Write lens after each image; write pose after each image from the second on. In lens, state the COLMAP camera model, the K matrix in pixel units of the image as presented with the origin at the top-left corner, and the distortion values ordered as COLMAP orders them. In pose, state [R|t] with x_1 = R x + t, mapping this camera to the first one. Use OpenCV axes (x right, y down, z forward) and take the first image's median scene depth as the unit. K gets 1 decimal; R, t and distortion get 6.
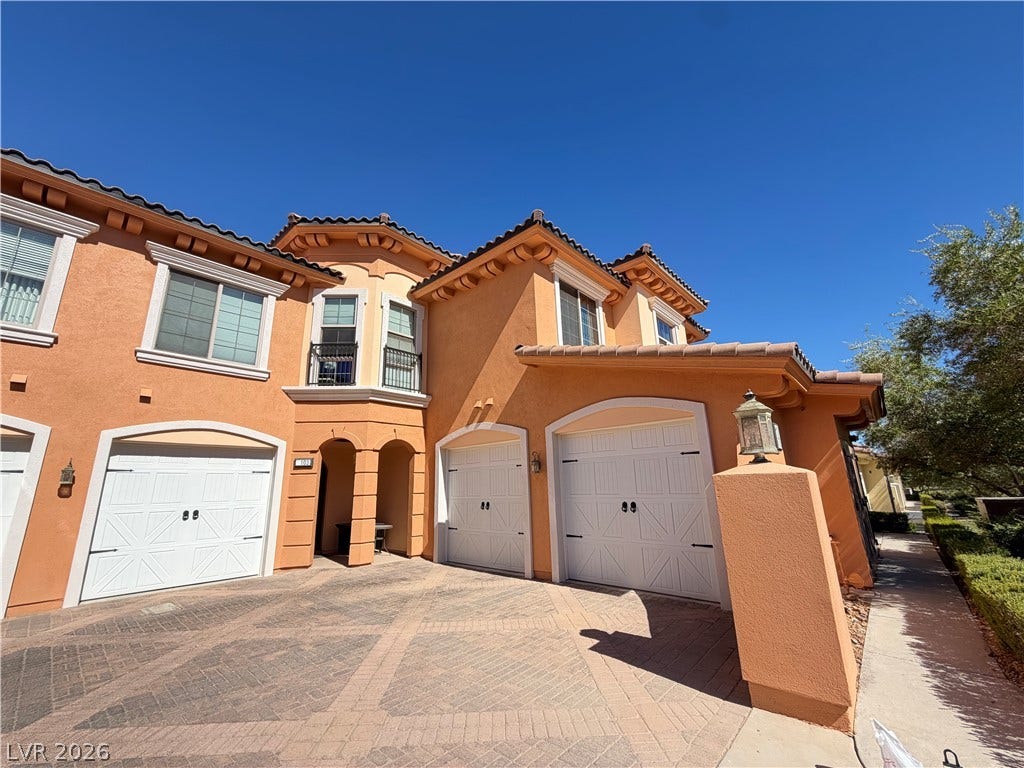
lens RADIAL K [[404.1, 0, 515.1], [0, 404.1, 382.6], [0, 0, 1]] dist [-0.001163, -0.000418]
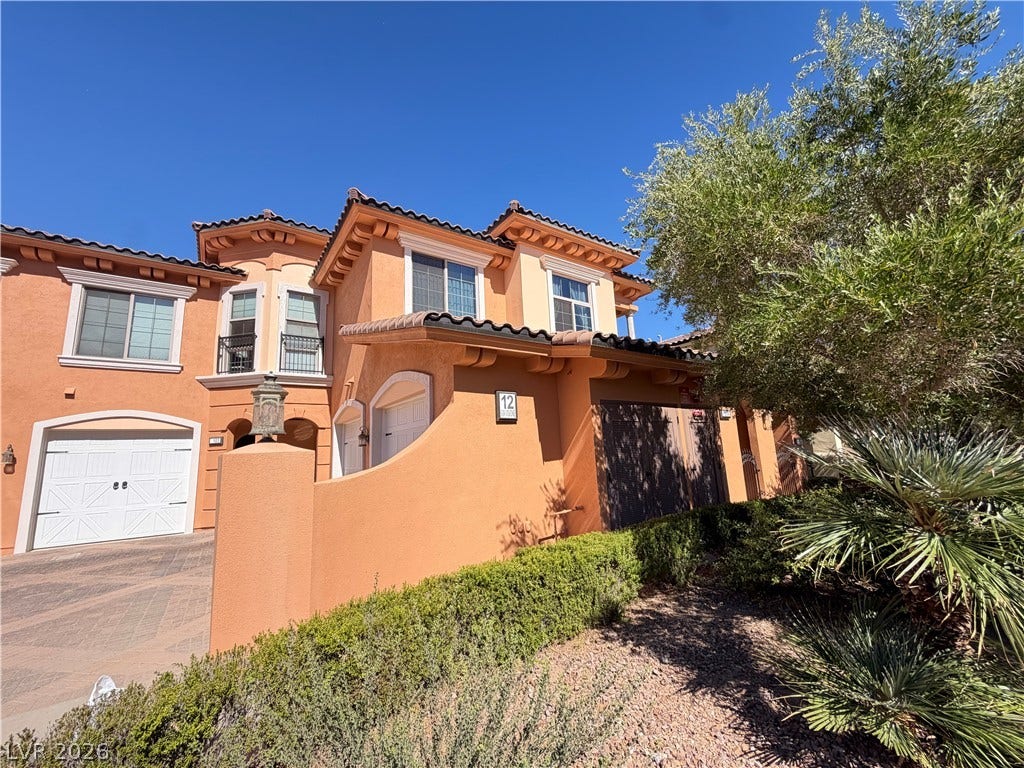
lens RADIAL K [[404.1, 0, 513.1], [0, 404.1, 382.7], [0, 0, 1]] dist [-0.001163, -0.000418]
pose [[0.975336, -0.056422, -0.213390, 0.543176], [0.074129, 0.994356, 0.075902, 0.005797], [0.207903, -0.089848, 0.974014, 0.053613]]
